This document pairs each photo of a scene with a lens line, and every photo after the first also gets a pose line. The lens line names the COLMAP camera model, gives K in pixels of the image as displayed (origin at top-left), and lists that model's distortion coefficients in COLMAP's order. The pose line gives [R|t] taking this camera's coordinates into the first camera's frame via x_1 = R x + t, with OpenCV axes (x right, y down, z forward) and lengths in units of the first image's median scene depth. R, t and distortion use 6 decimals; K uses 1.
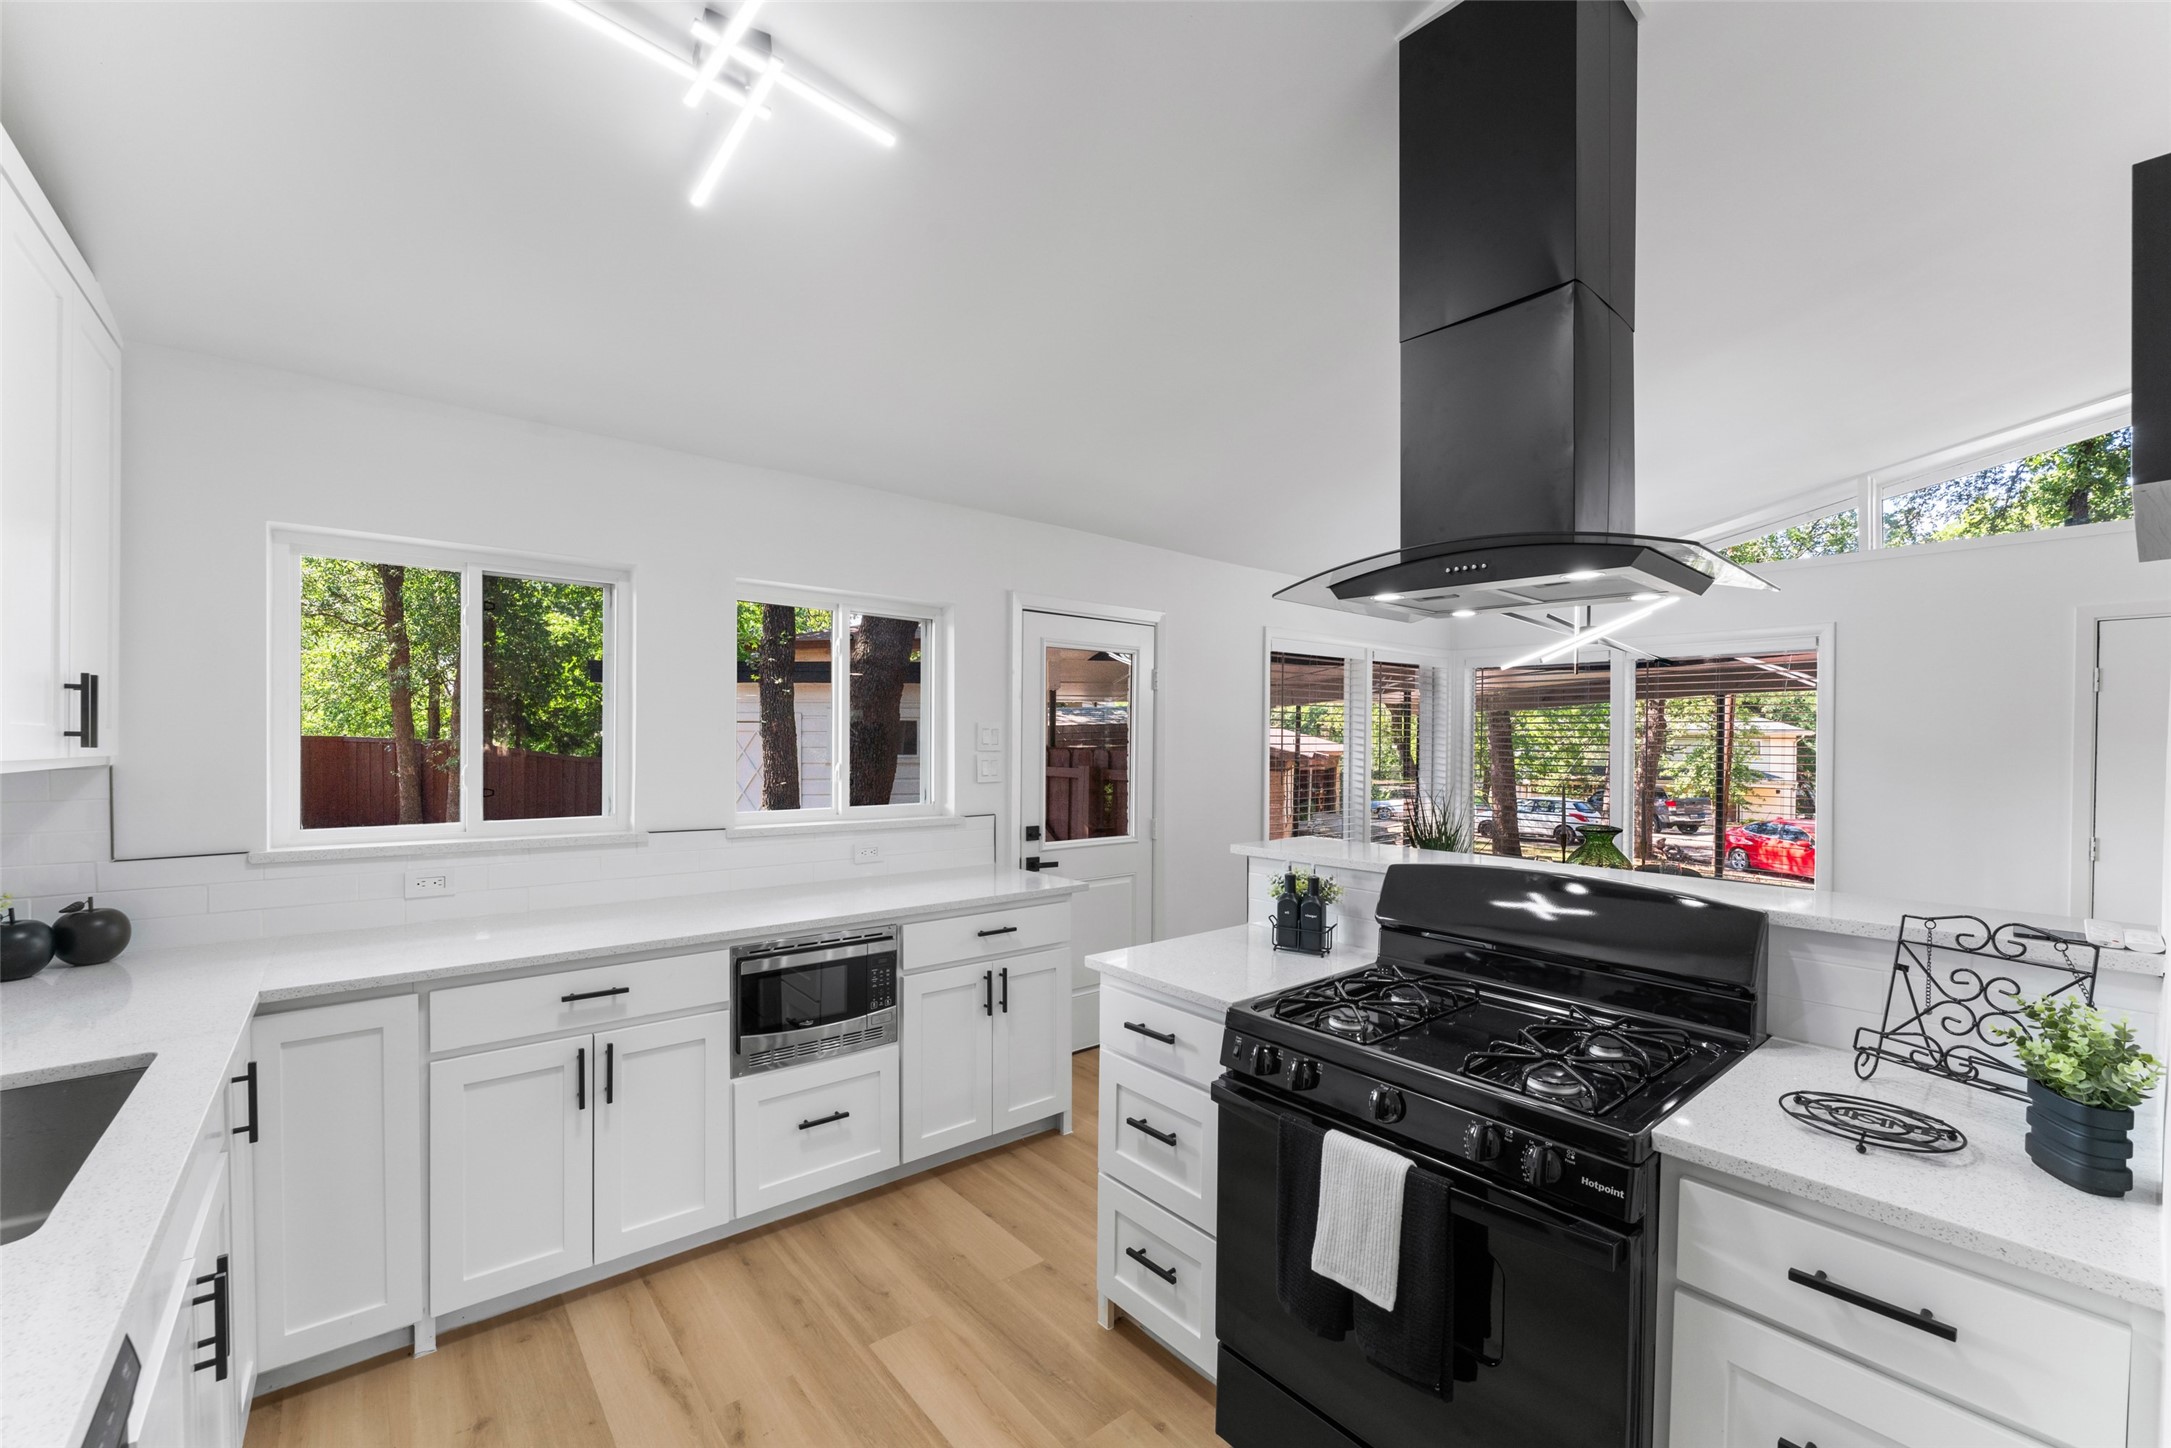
lens RADIAL K [[880.9, 0, 1060.6], [0, 880.9, 747.5], [0, 0, 1]] dist [-0.004306, -0.000178]
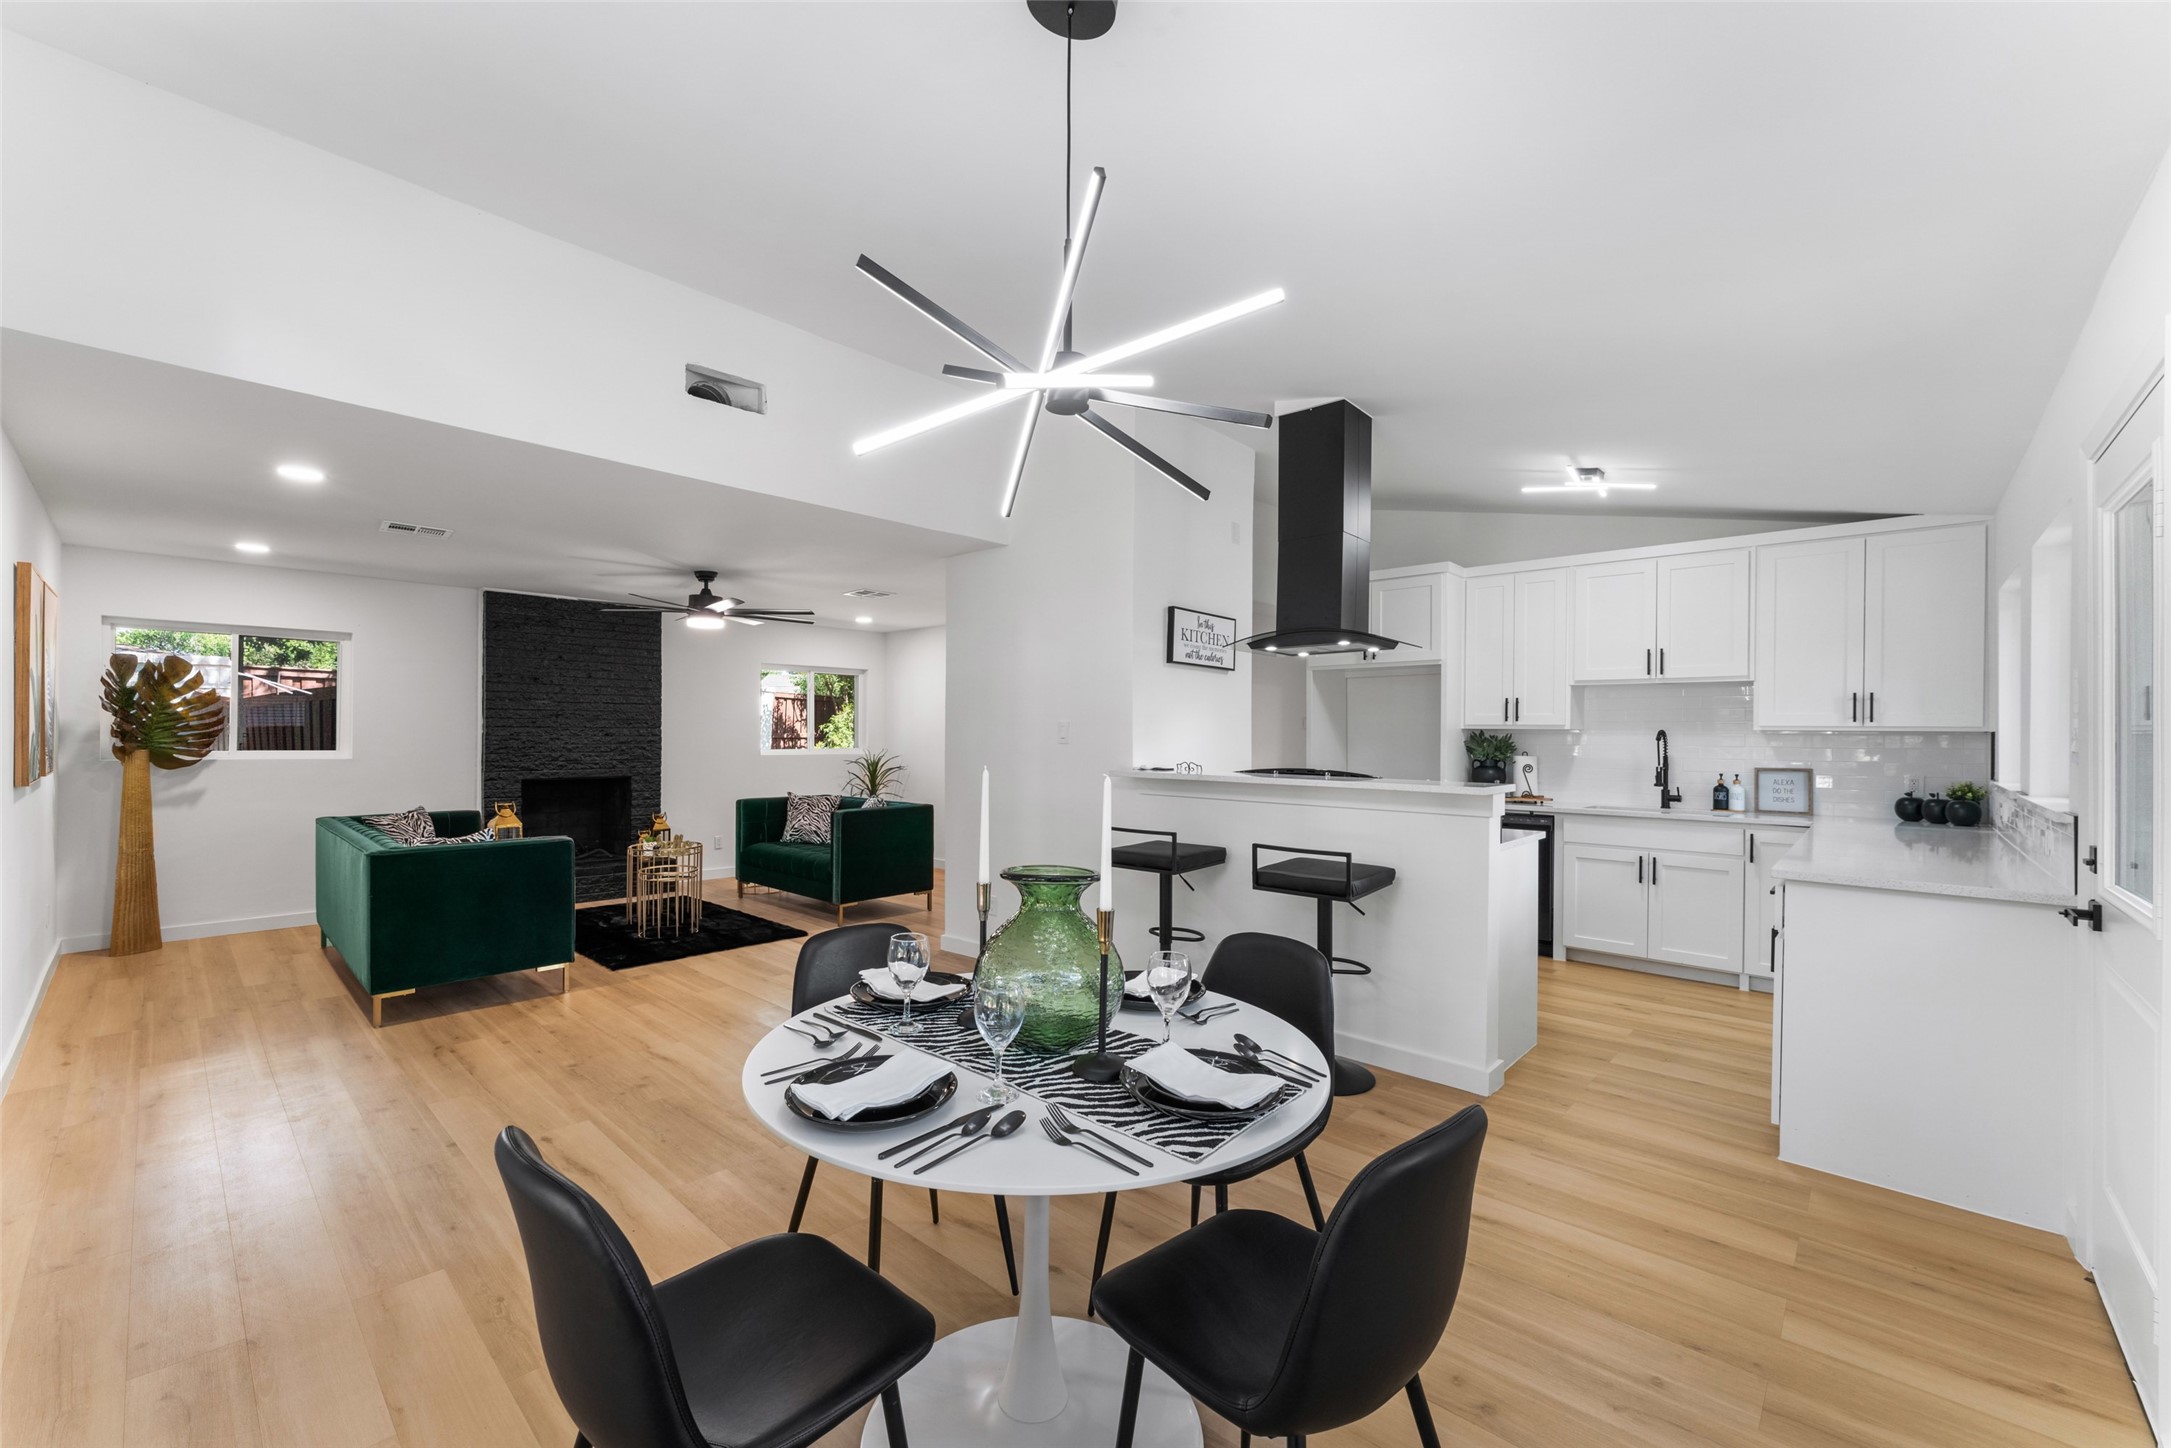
lens RADIAL K [[869.8, 0, 1070.9], [0, 869.8, 732.8], [0, 0, 1]] dist [-0.000014, 0.000173]
pose [[-0.989483, -0.014222, -0.143952, 1.058675], [-0.015355, 0.999859, 0.006762, 0.035631], [0.143835, 0.008901, -0.989562, 2.242687]]
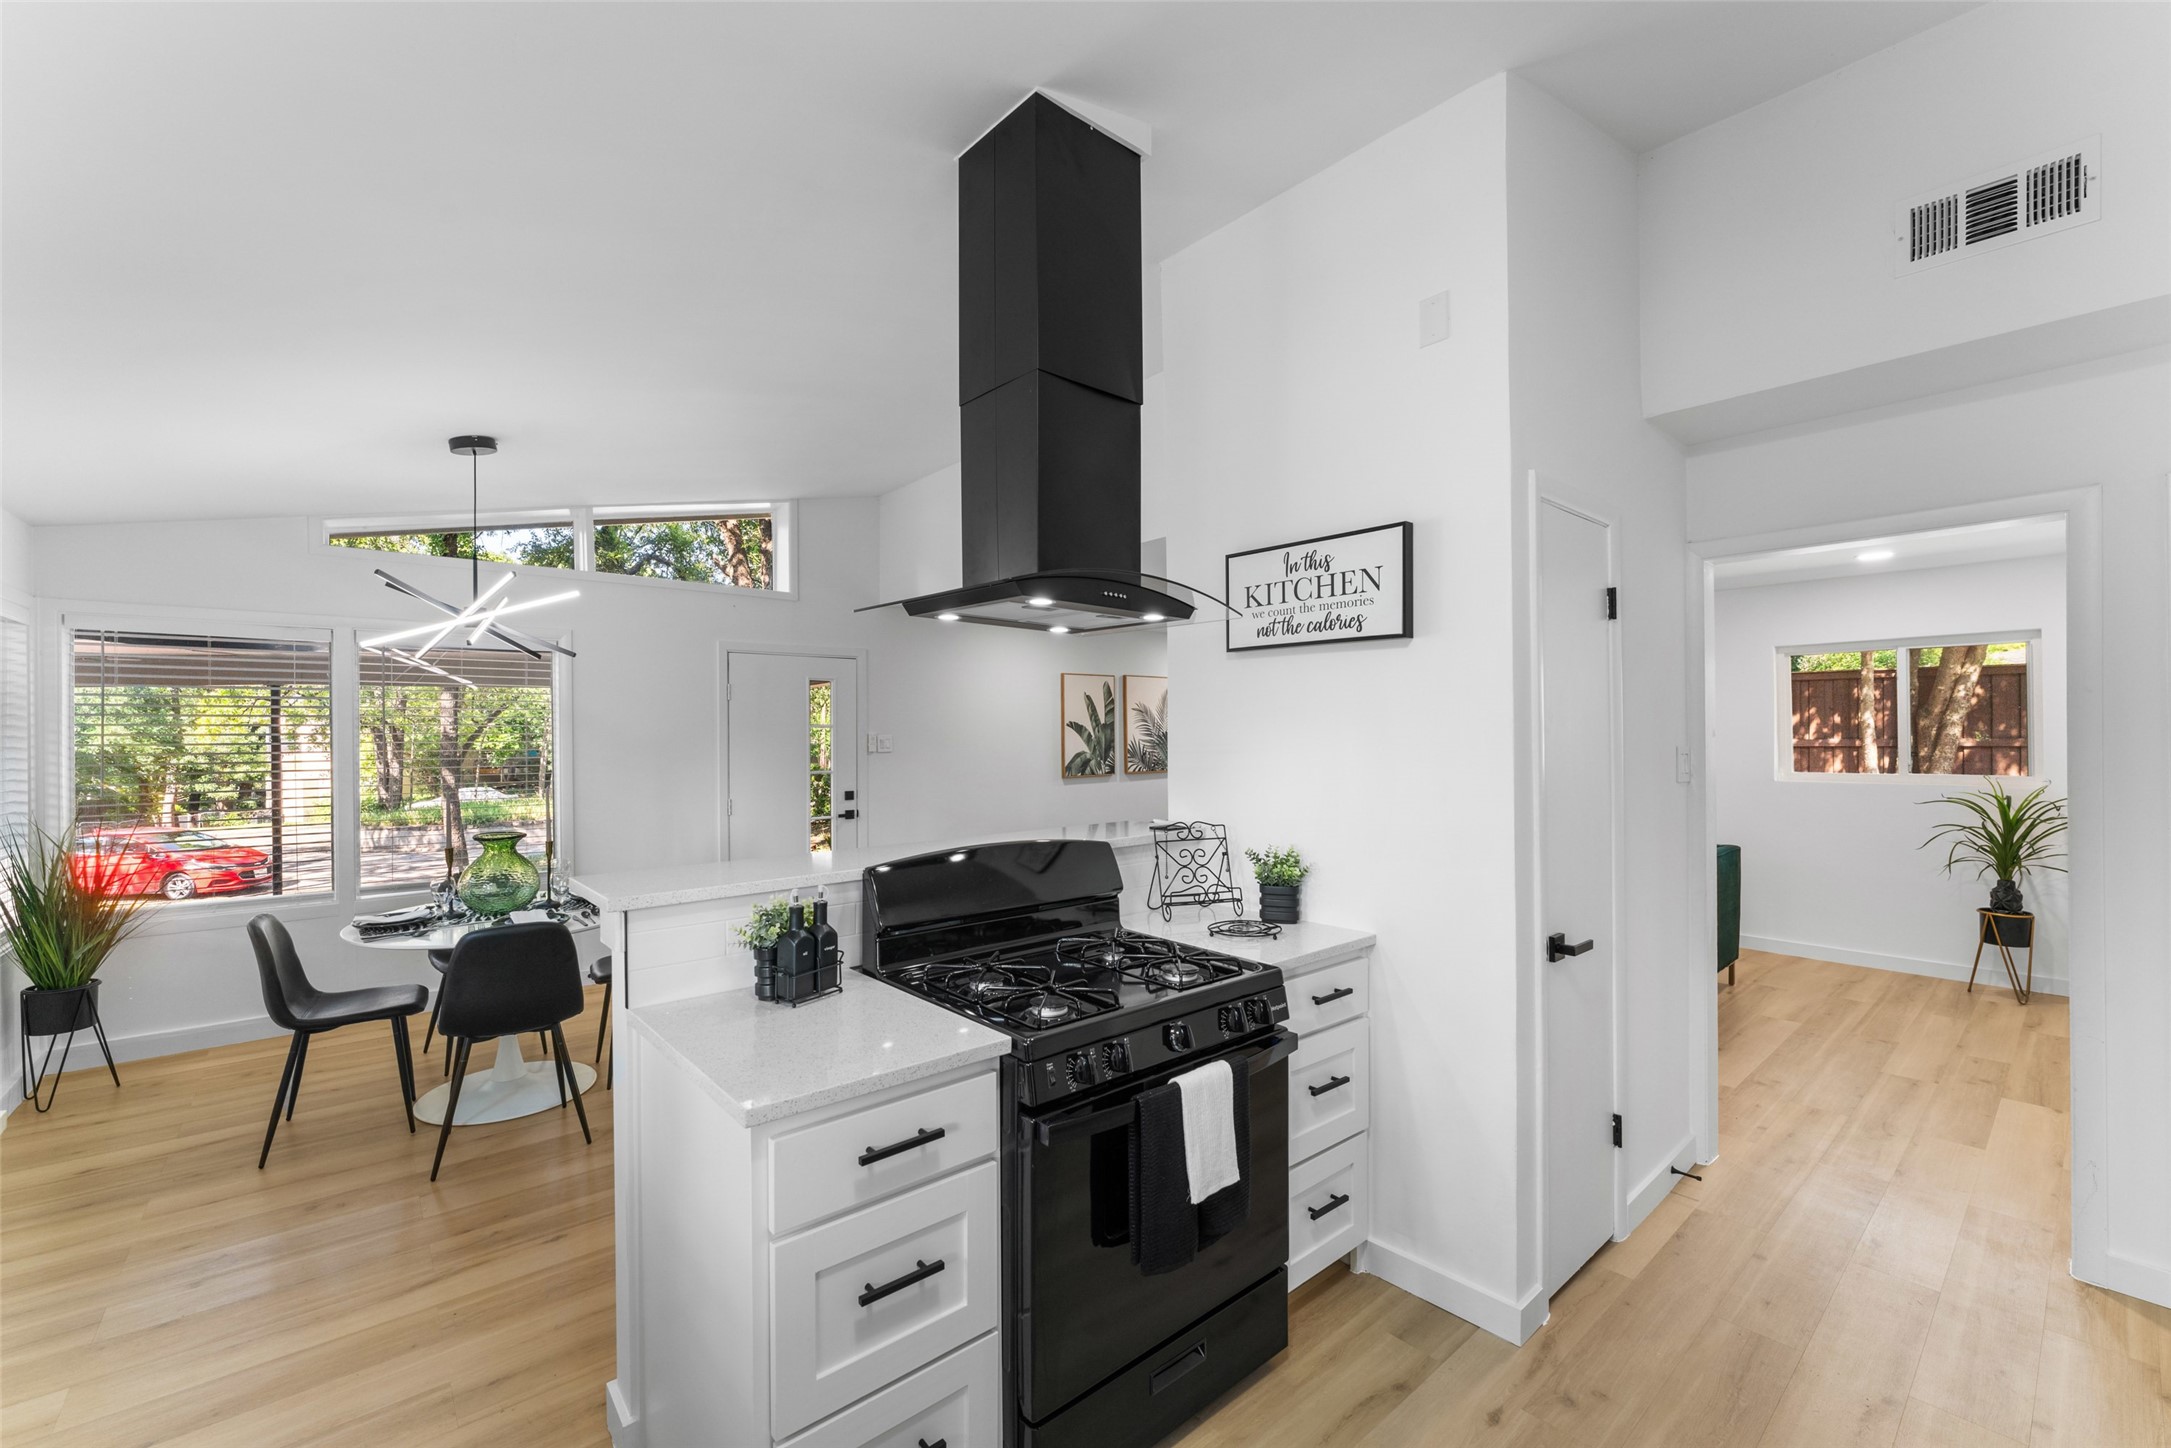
lens RADIAL K [[888.2, 0, 1081.0], [0, 888.2, 740.1], [0, 0, 1]] dist [-0.002221, -0.000084]
pose [[-0.039150, -0.013331, 0.999144, -0.496202], [0.017585, 0.999747, 0.014028, -0.011229], [-0.999079, 0.018119, -0.038905, 0.699904]]
